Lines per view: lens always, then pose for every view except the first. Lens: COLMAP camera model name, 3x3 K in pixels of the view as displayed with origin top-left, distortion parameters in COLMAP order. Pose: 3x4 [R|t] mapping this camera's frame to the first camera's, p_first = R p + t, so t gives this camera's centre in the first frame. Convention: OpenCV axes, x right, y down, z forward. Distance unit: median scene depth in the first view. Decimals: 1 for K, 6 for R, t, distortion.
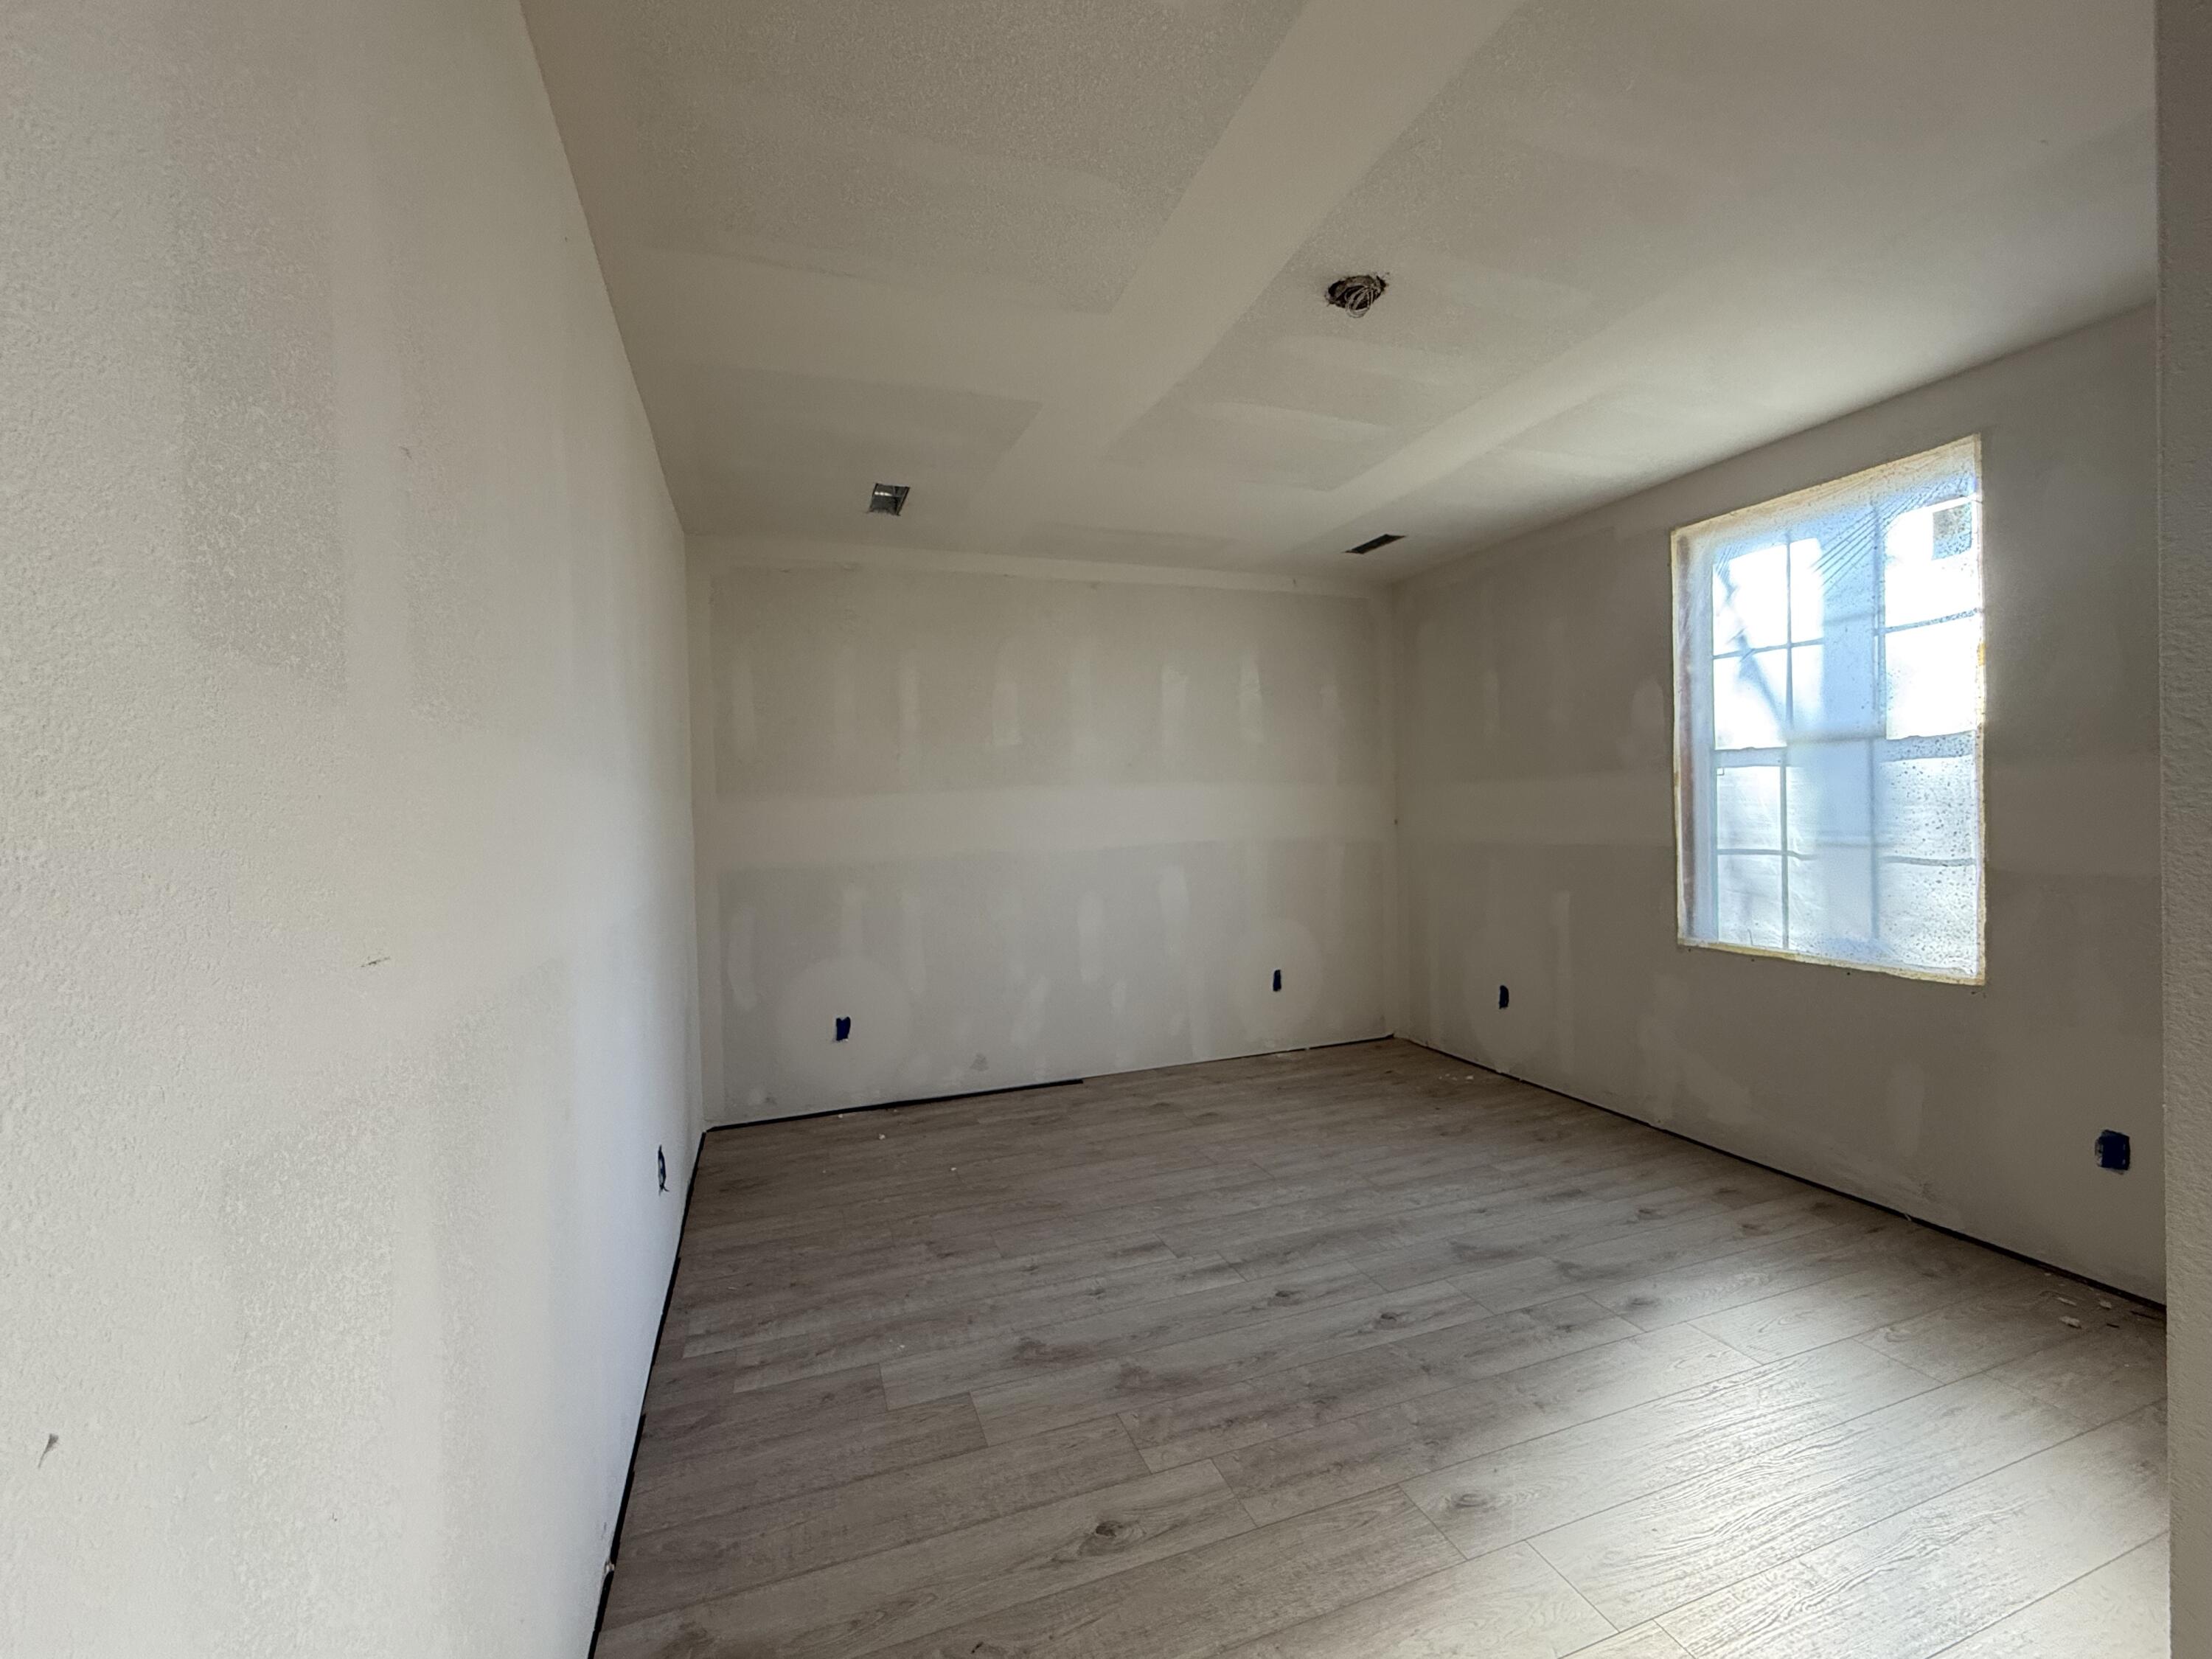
lens RADIAL K [[890.4, 0, 1117.8], [0, 890.4, 827.7], [0, 0, 1]] dist [0.004149, 0.000792]
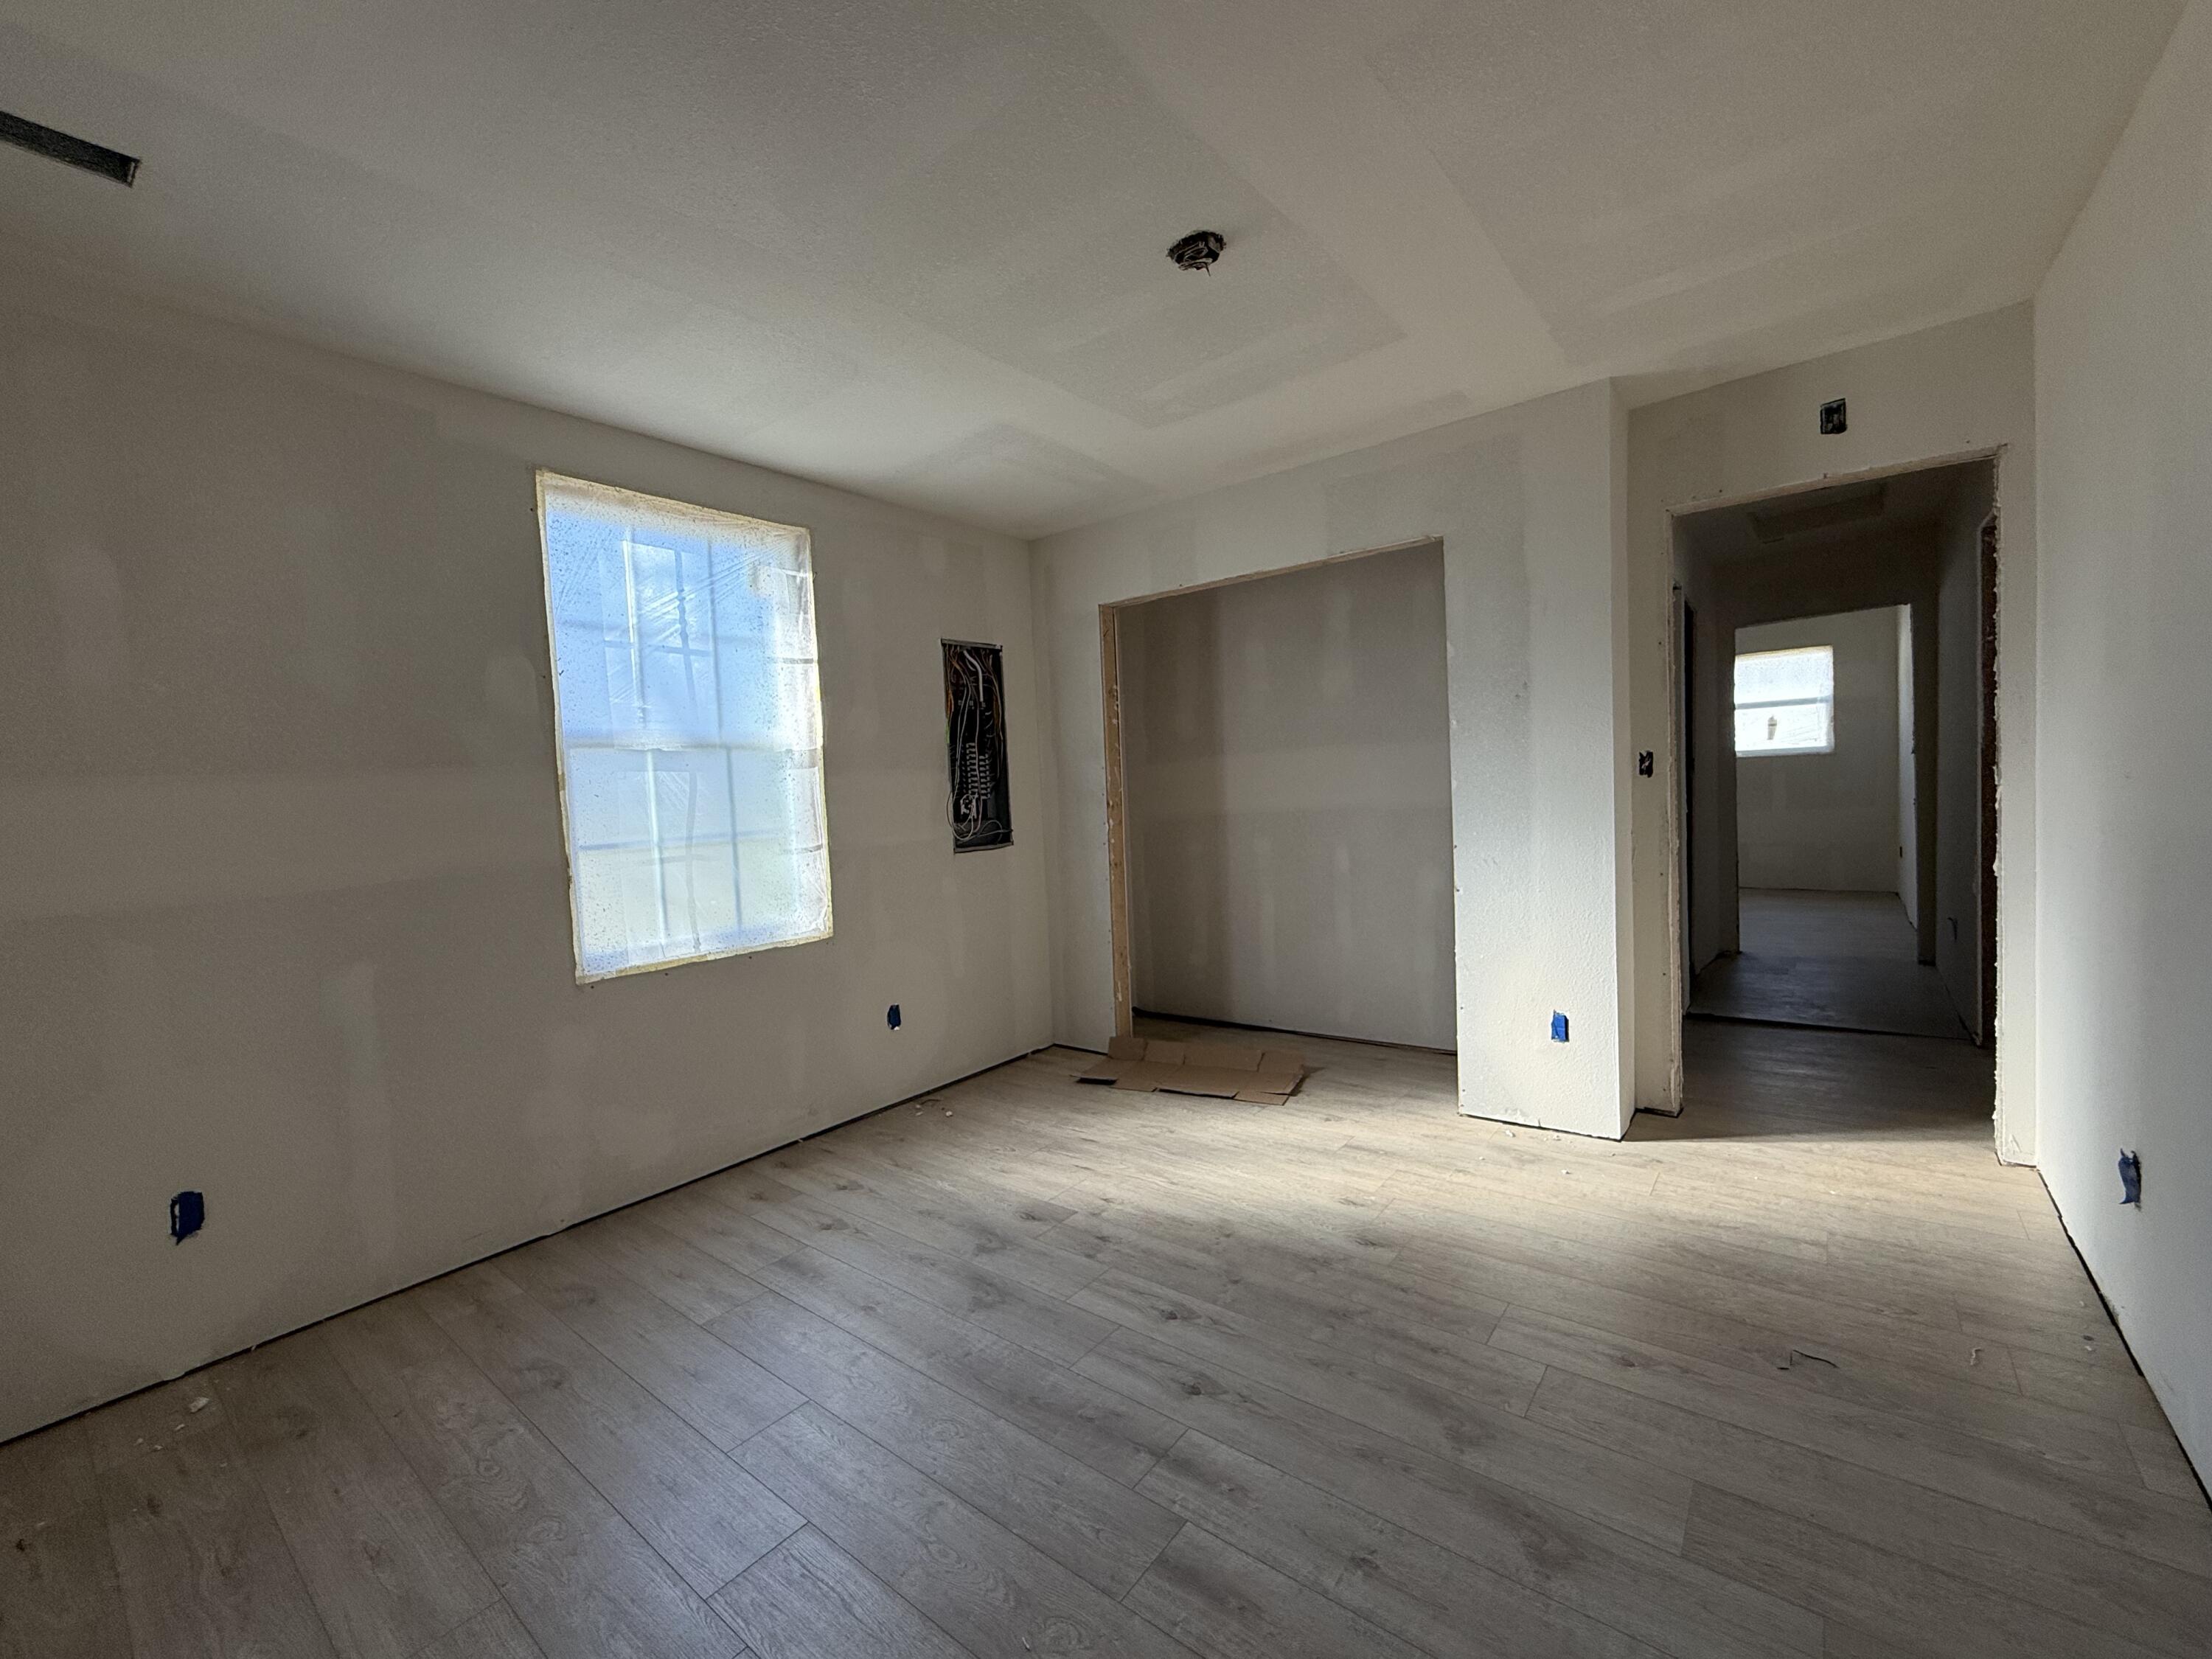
lens RADIAL K [[890.4, 0, 1118.3], [0, 890.4, 821.1], [0, 0, 1]] dist [0.004149, 0.000792]
pose [[-0.508493, 0.012100, 0.860981, -0.428464], [0.074946, 0.996729, 0.030255, -0.006743], [-0.857798, 0.079911, -0.507736, 1.300765]]
